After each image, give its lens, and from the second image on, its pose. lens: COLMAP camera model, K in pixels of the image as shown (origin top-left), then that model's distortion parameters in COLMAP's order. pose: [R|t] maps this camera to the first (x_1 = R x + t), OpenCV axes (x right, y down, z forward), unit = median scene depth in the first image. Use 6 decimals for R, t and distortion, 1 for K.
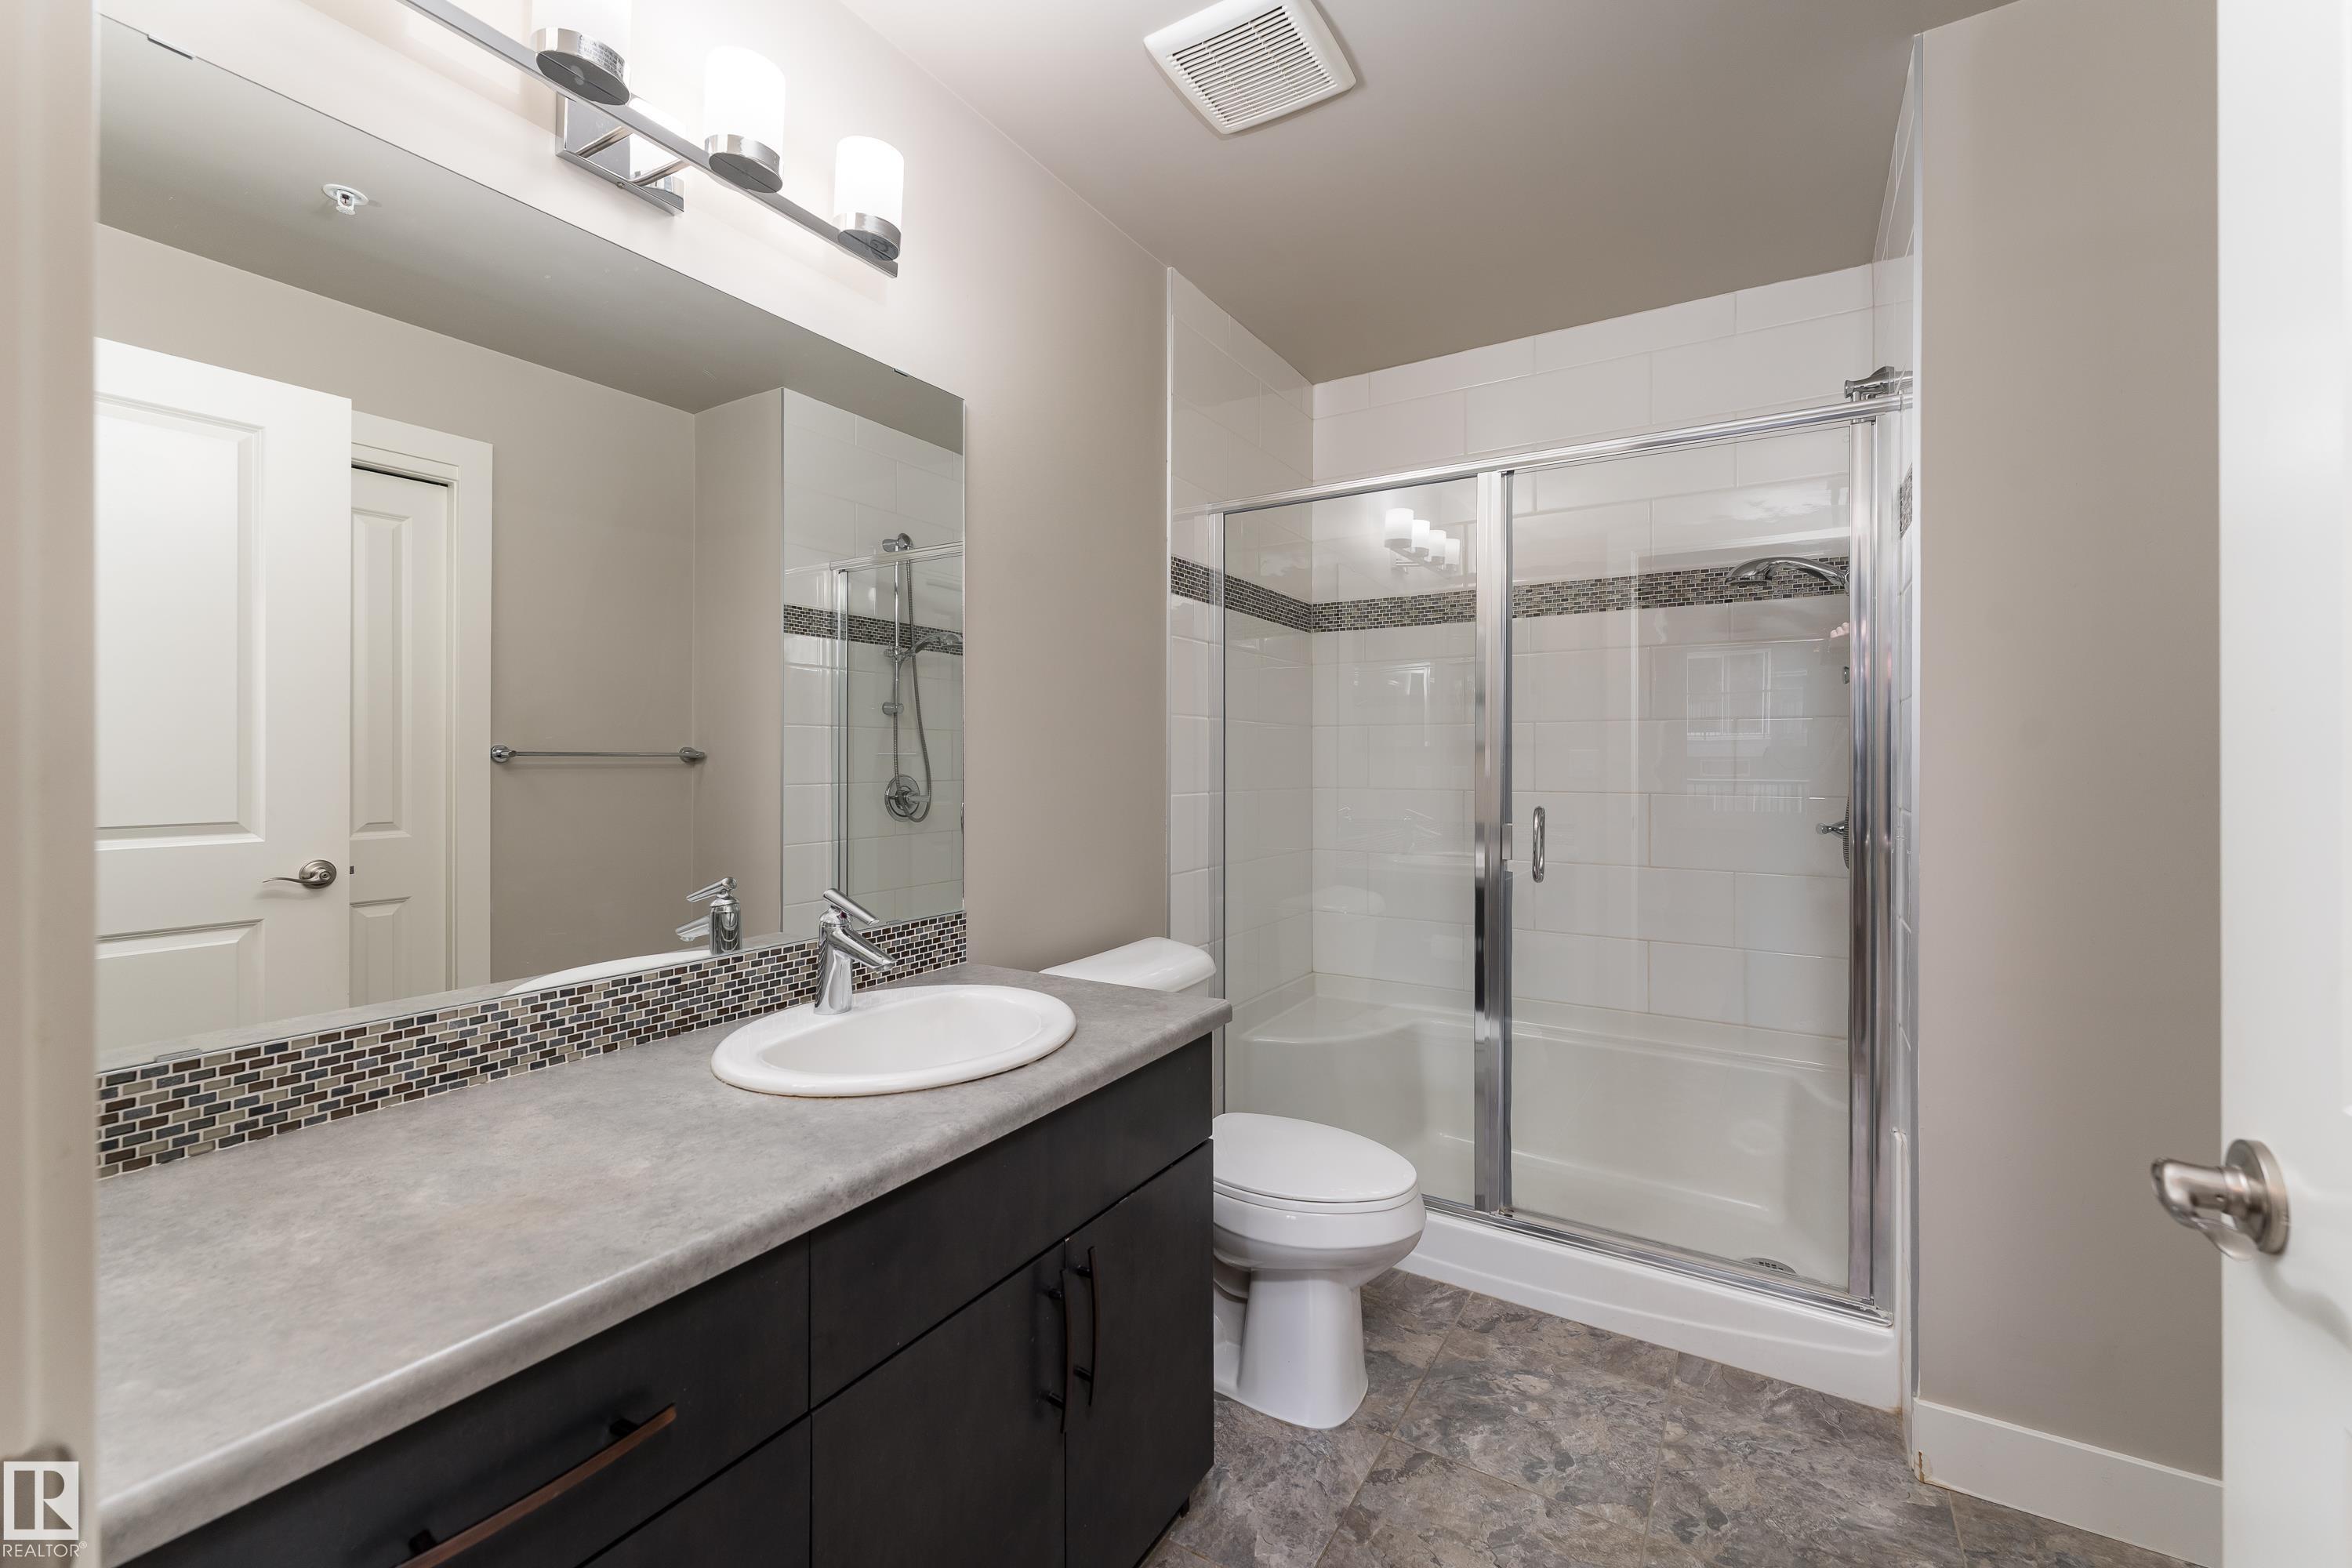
lens RADIAL K [[963.0, 0, 1181.3], [0, 963.0, 750.8], [0, 0, 1]] dist [0.001077, 0.000271]
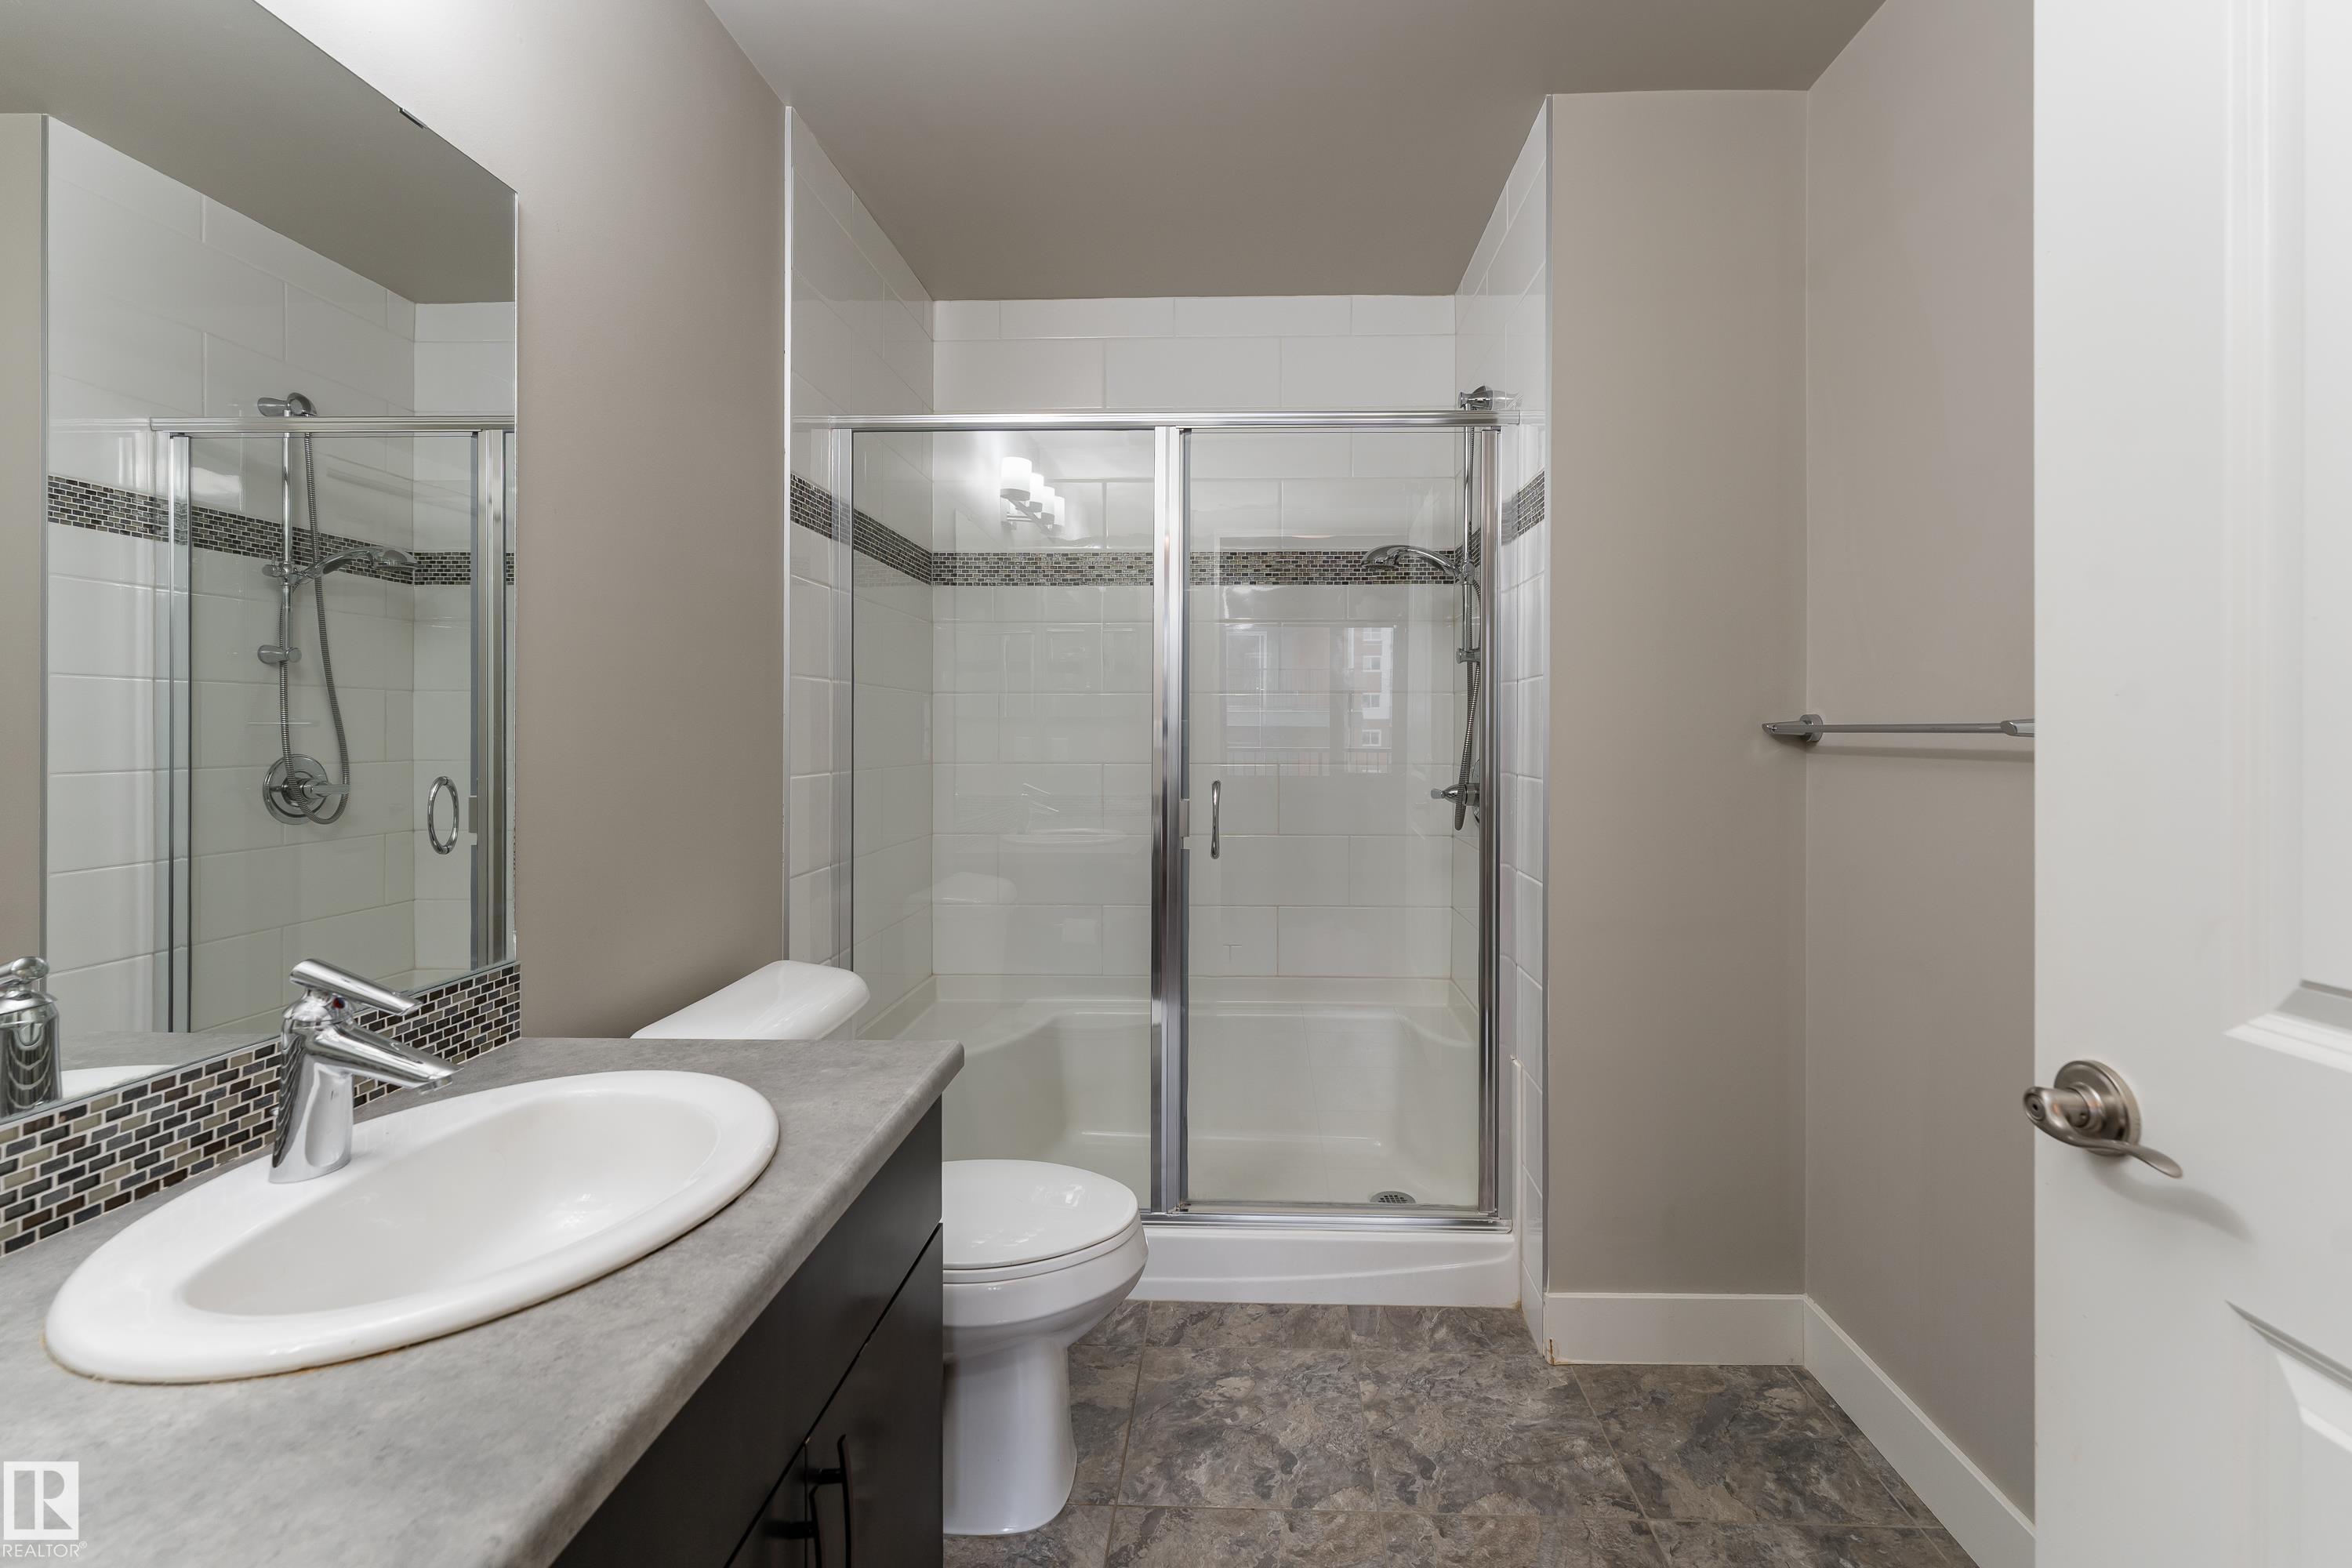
lens RADIAL K [[974.7, 0, 1180.7], [0, 974.7, 722.4], [0, 0, 1]] dist [0.002344, -0.000029]
pose [[0.868450, 0.002782, 0.495769, -0.161464], [-0.004544, 0.999987, 0.002348, -0.002966], [-0.495756, -0.004292, 0.868451, 0.186481]]
